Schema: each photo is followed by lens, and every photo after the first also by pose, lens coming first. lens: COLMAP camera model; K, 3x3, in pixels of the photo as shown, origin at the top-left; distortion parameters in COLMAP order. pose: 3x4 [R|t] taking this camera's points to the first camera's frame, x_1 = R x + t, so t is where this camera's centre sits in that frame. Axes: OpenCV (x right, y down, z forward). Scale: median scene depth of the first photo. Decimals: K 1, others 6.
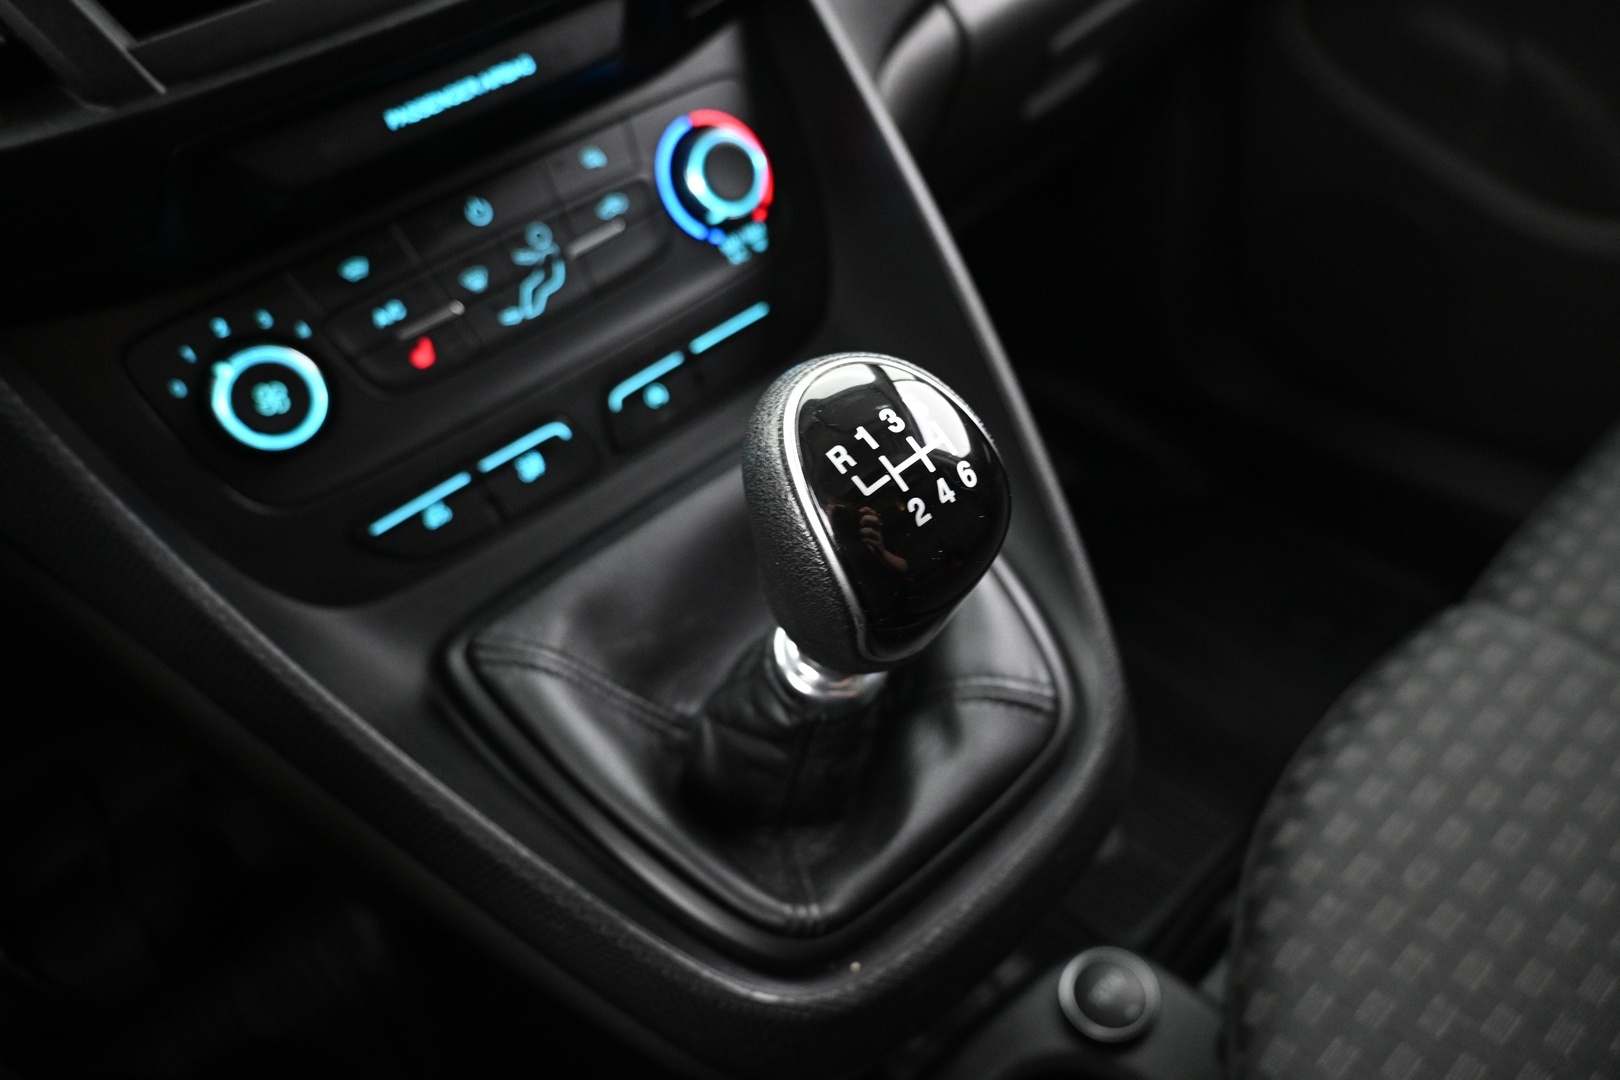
lens RADIAL K [[1094.8, 0, 808.2], [0, 1094.8, 539.4], [0, 0, 1]] dist [-0.001113, 0.005210]
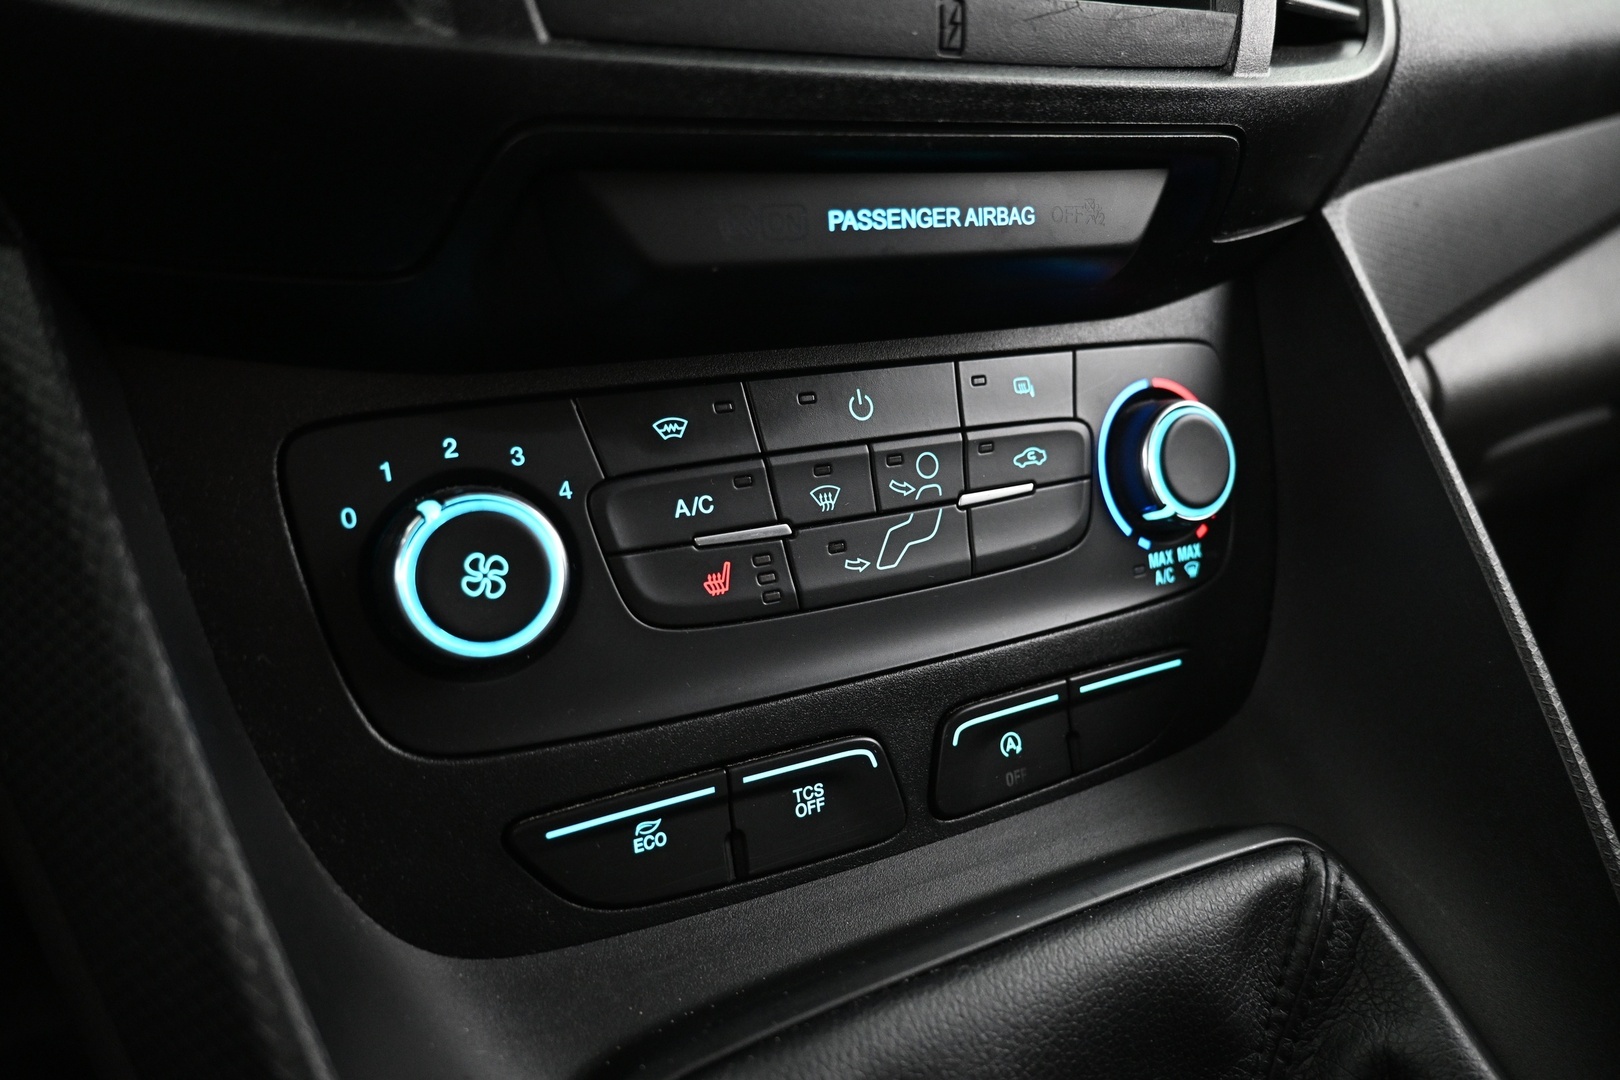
lens RADIAL K [[1094.8, 0, 810.6], [0, 1094.8, 541.4], [0, 0, 1]] dist [-0.001113, 0.005210]
pose [[0.959323, 0.261779, -0.105692, -0.262571], [-0.281721, 0.911887, -0.298490, -0.018247], [0.018241, 0.316124, 0.948543, 0.435175]]
